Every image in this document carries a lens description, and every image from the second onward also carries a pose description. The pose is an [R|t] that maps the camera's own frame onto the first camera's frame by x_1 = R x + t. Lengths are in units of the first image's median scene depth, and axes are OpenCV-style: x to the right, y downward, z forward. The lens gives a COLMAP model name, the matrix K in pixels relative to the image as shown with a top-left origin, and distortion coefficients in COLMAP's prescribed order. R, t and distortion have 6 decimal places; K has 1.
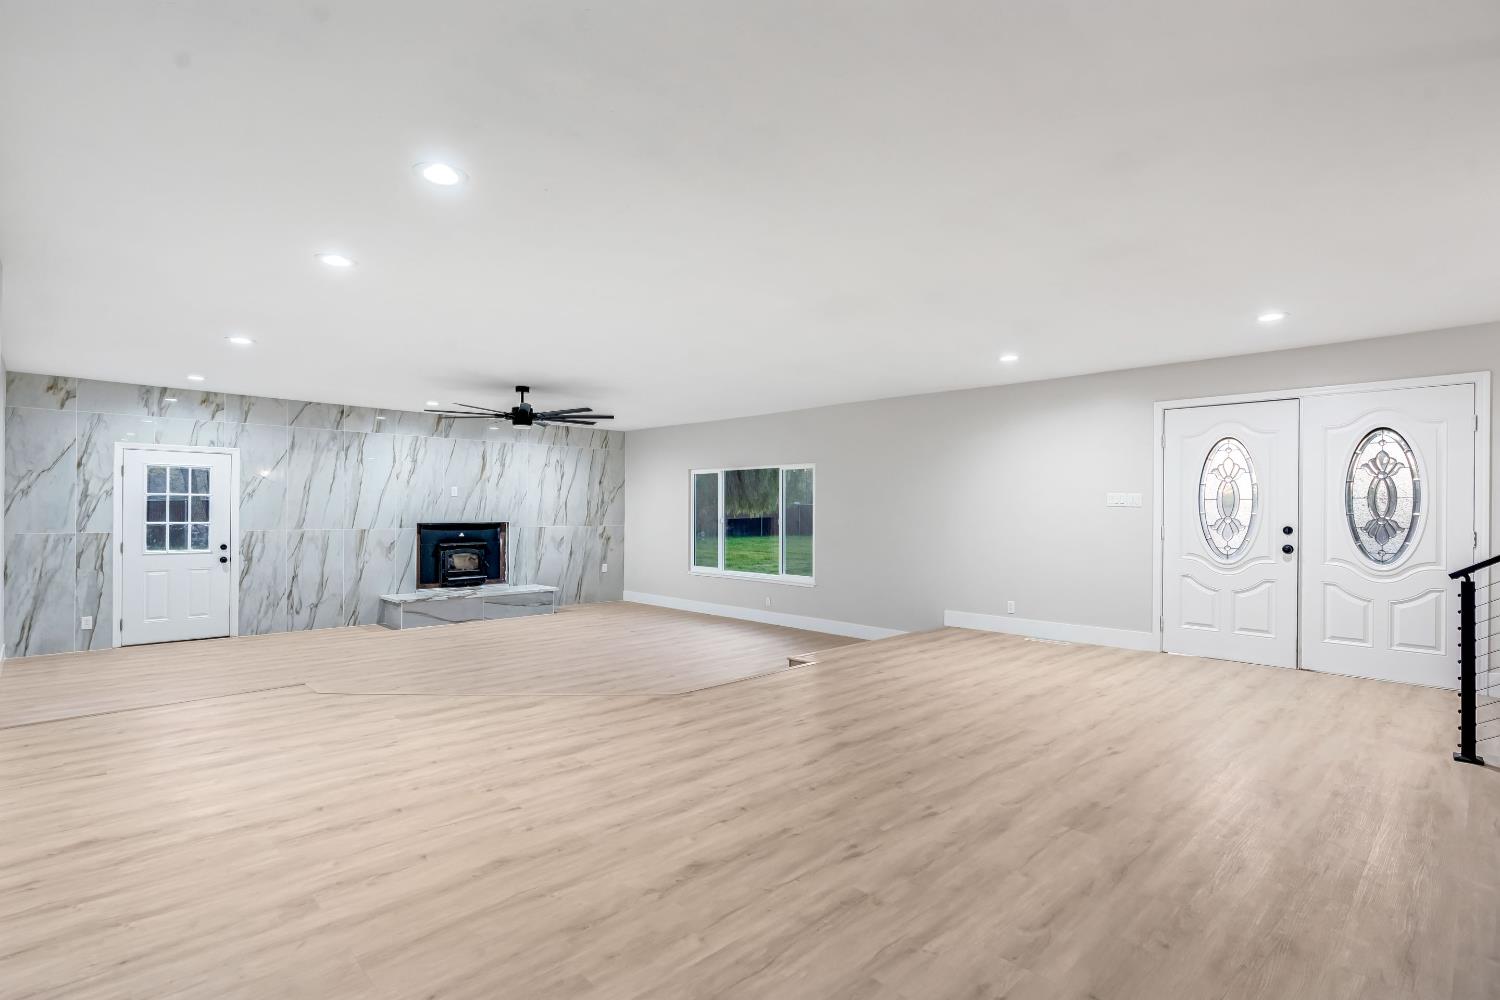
lens RADIAL K [[719.4, 0, 746.2], [0, 719.4, 512.5], [0, 0, 1]] dist [-0.005787, 0.000442]
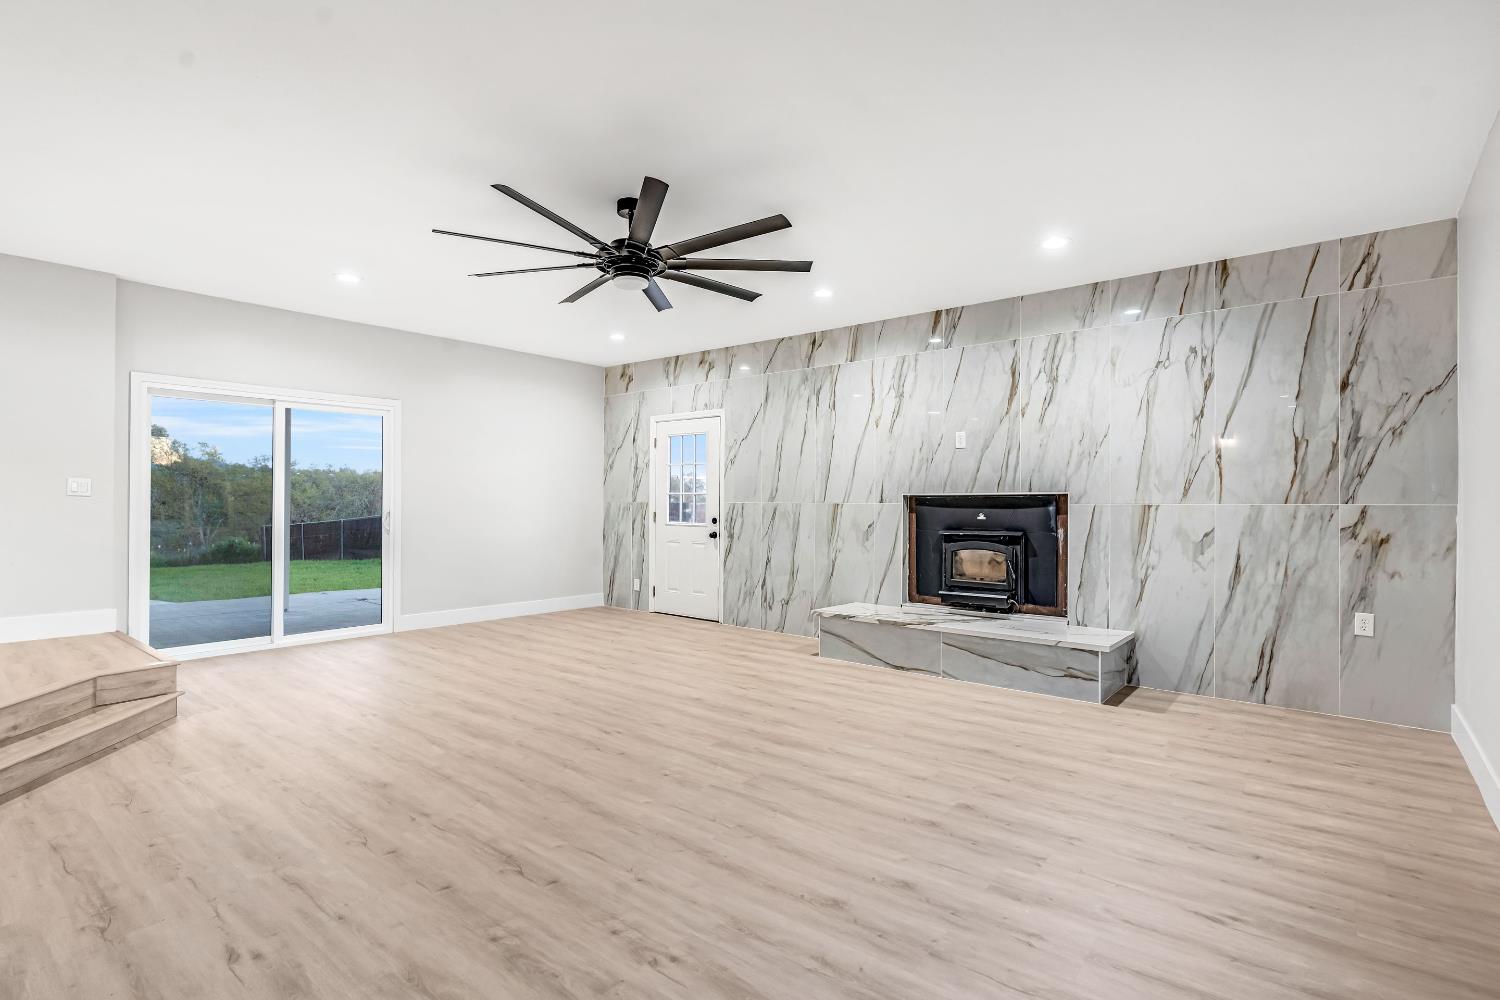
lens RADIAL K [[723.4, 0, 751.5], [0, 723.4, 502.2], [0, 0, 1]] dist [-0.004475, 0.000011]
pose [[0.111010, -0.007675, -0.993790, 0.162471], [-0.008756, 0.999924, -0.008700, 0.030185], [0.993781, 0.009668, 0.110934, 0.878250]]
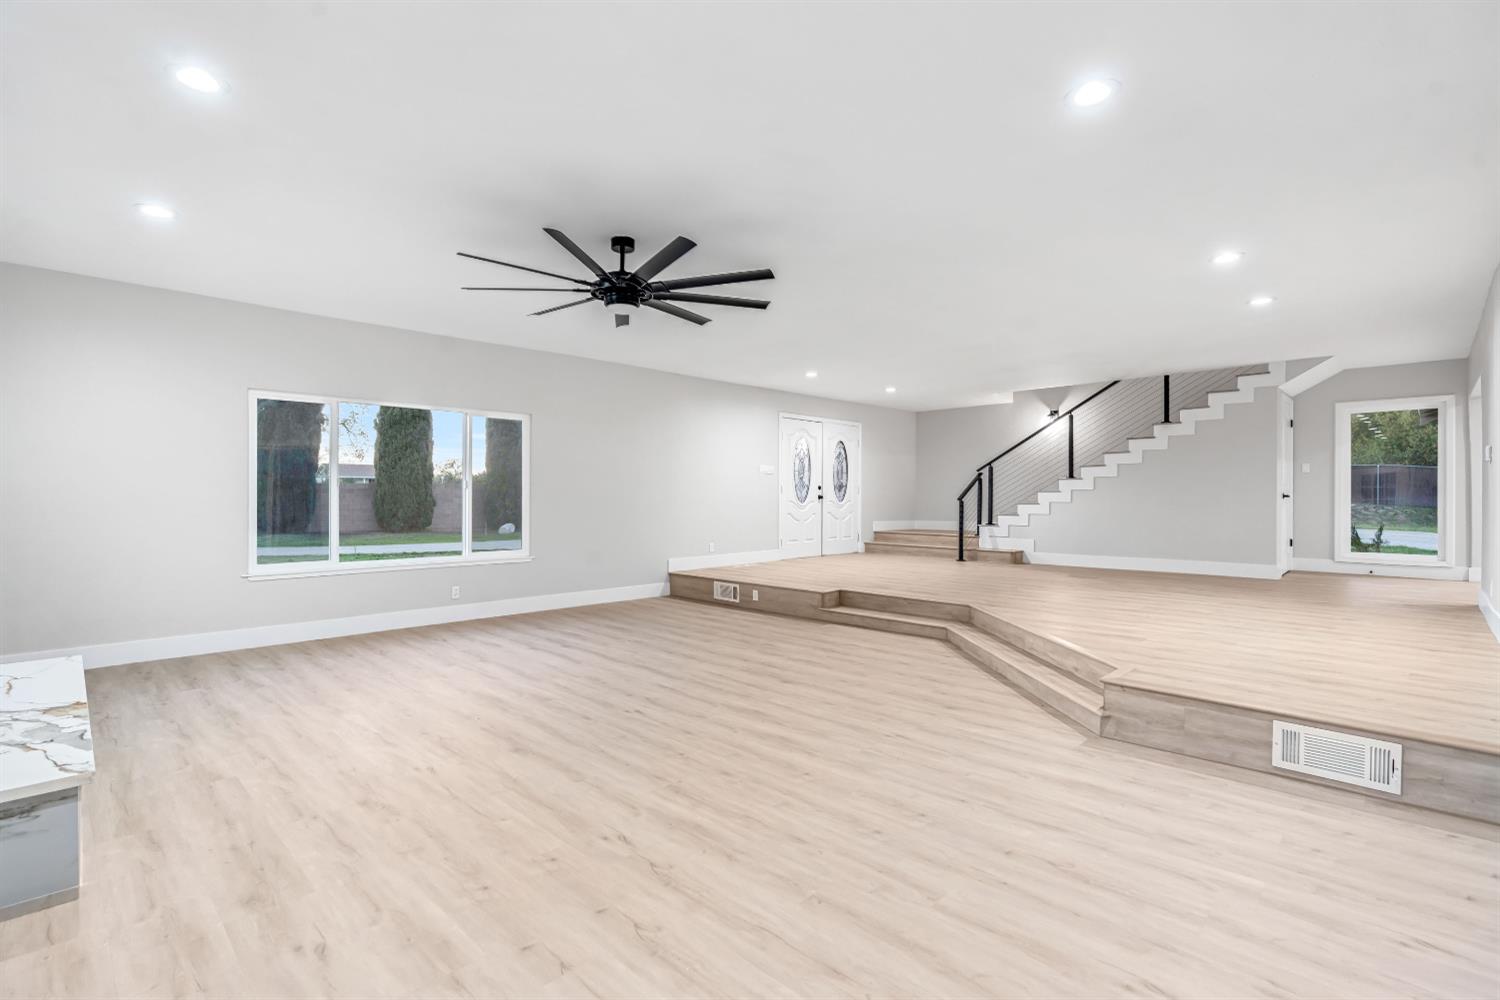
lens RADIAL K [[686.4, 0, 748.3], [0, 686.4, 497.3], [0, 0, 1]] dist [-0.006005, 0.000888]
pose [[-0.014477, -0.007674, 0.999866, -0.735050], [0.001343, 0.999969, 0.007694, 0.023269], [-0.999894, 0.001454, -0.014466, 0.775207]]
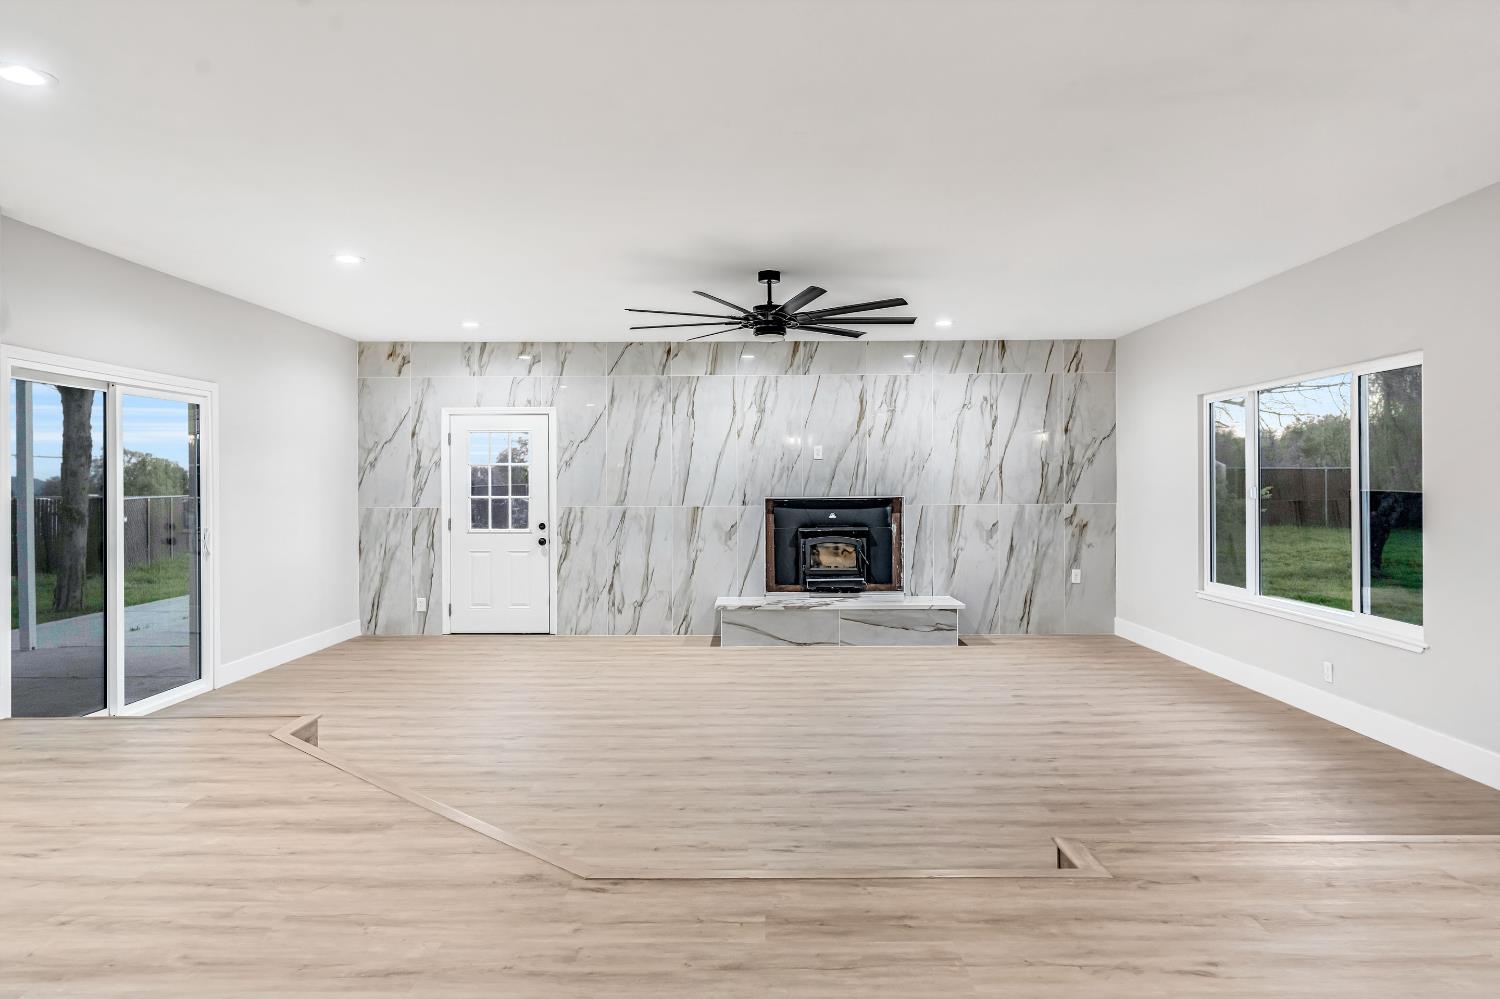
lens RADIAL K [[945.7, 0, 750.0], [0, 945.7, 499.5], [0, 0, 1]] dist [-0.005177, 0.001759]
pose [[0.714122, -0.000278, -0.700021, 0.200992], [0.006578, 0.999958, 0.006314, 0.010816], [0.699990, -0.009114, 0.714094, 0.355302]]
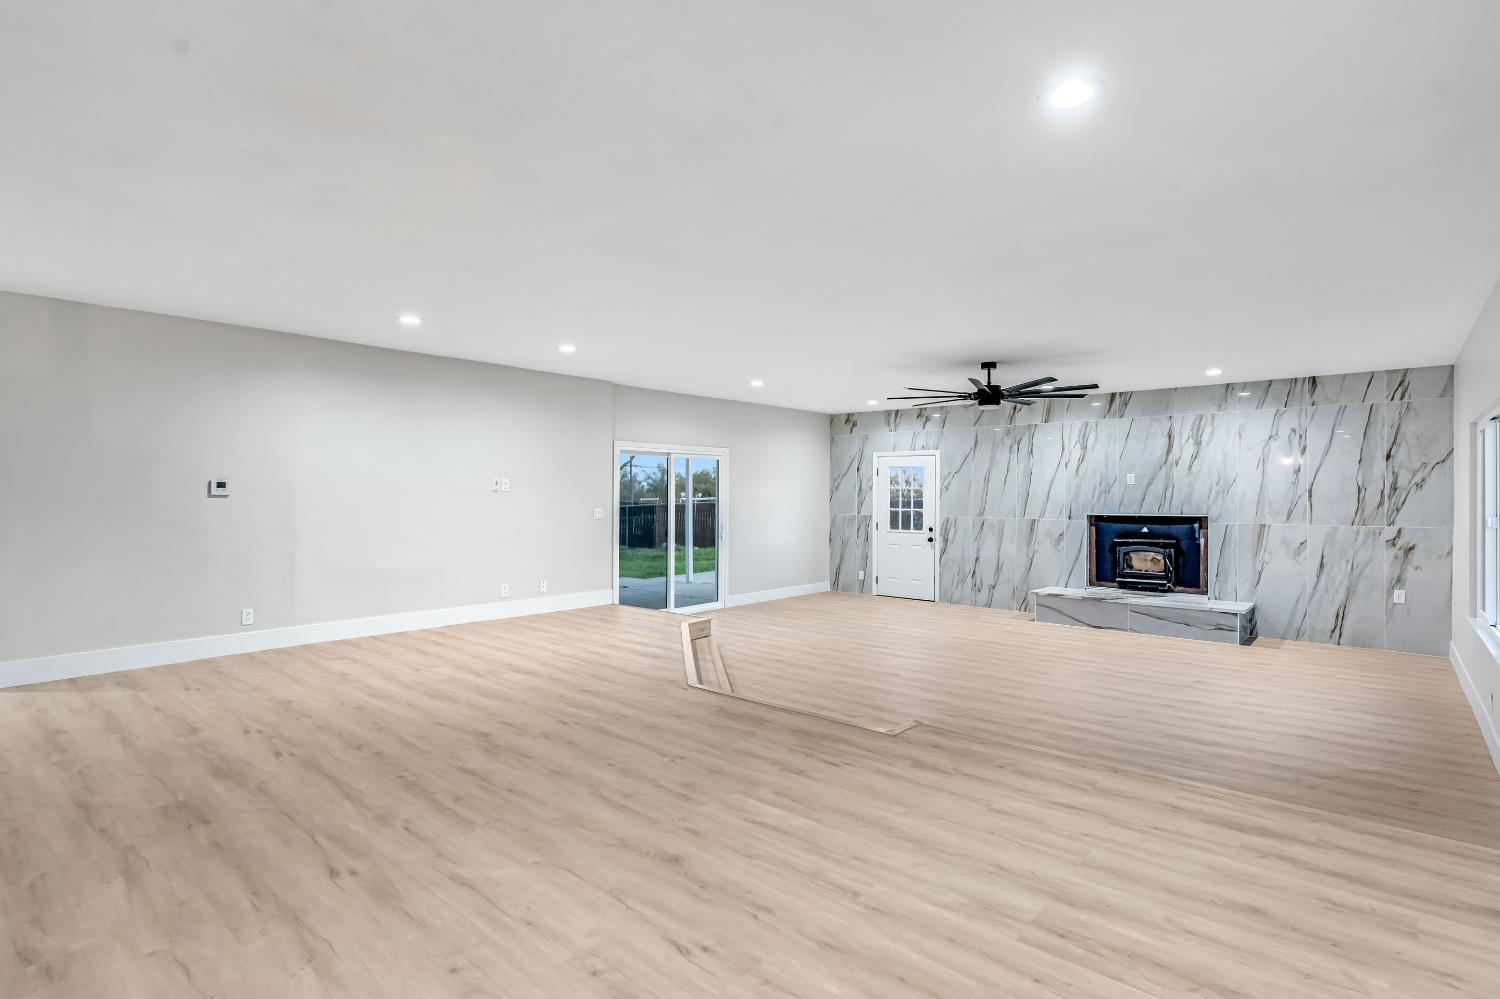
lens RADIAL K [[734.7, 0, 755.6], [0, 734.7, 497.9], [0, 0, 1]] dist [-0.004528, 0.000719]
pose [[0.090489, -0.002898, -0.995893, 0.489985], [-0.007102, 0.999968, -0.003556, -0.000240], [0.995872, 0.007394, 0.090466, 0.535892]]
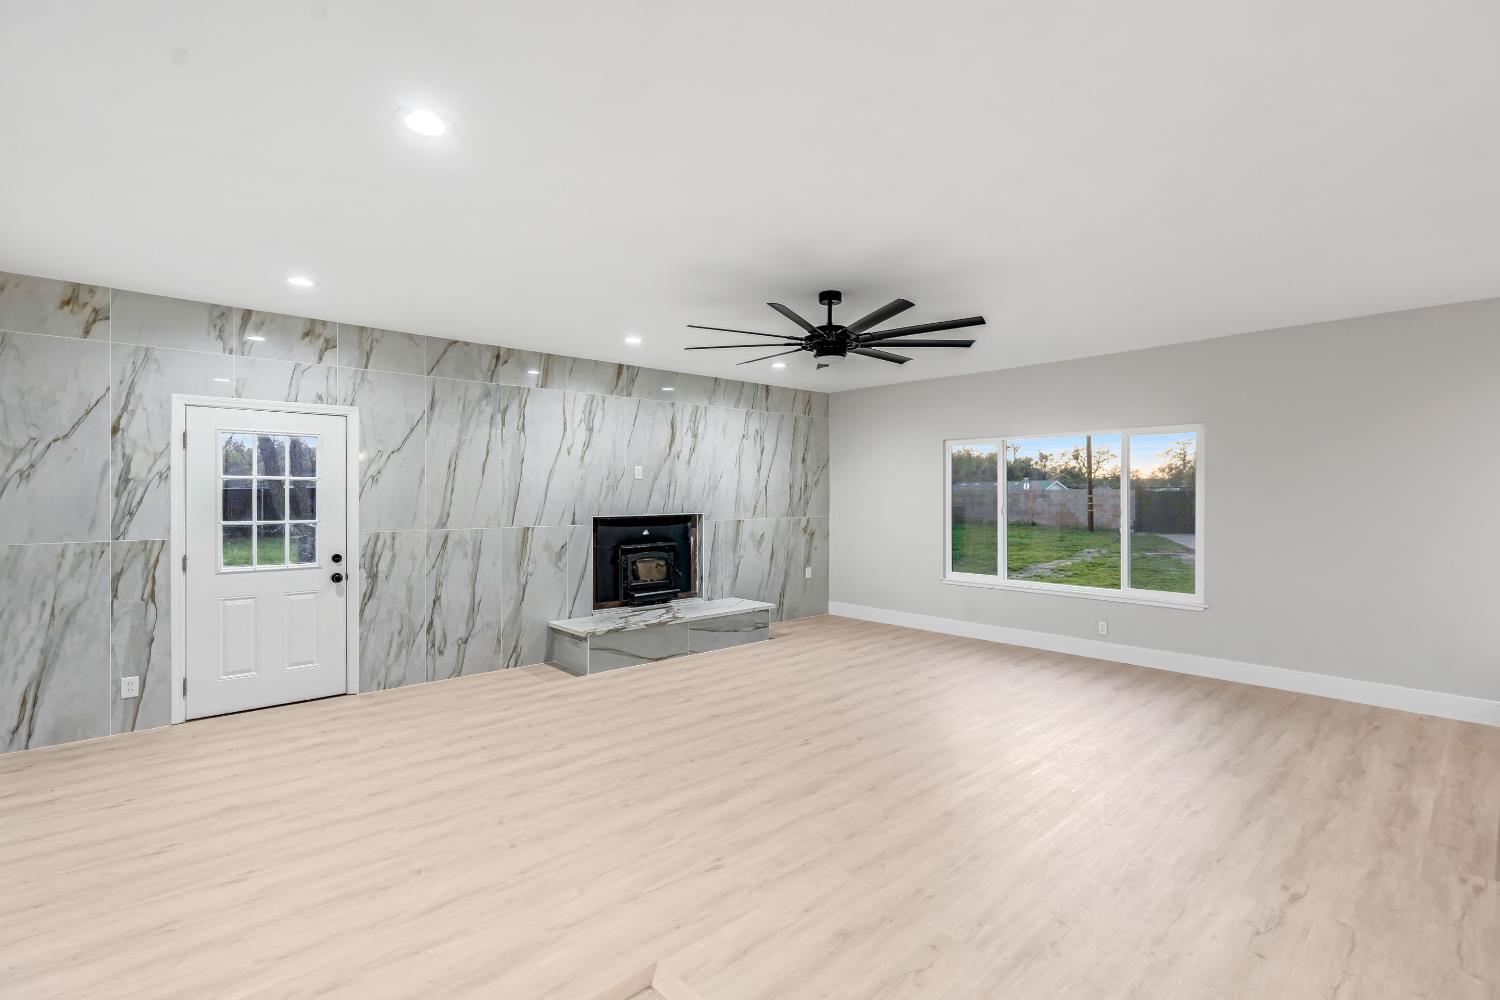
lens RADIAL K [[686.4, 0, 748.3], [0, 686.4, 497.3], [0, 0, 1]] dist [-0.006005, 0.000888]
pose [[0.999040, -0.008278, -0.043026, -0.303861], [0.008273, 0.999966, -0.000295, -0.003677], [0.043027, -0.000061, 0.999074, 0.364904]]
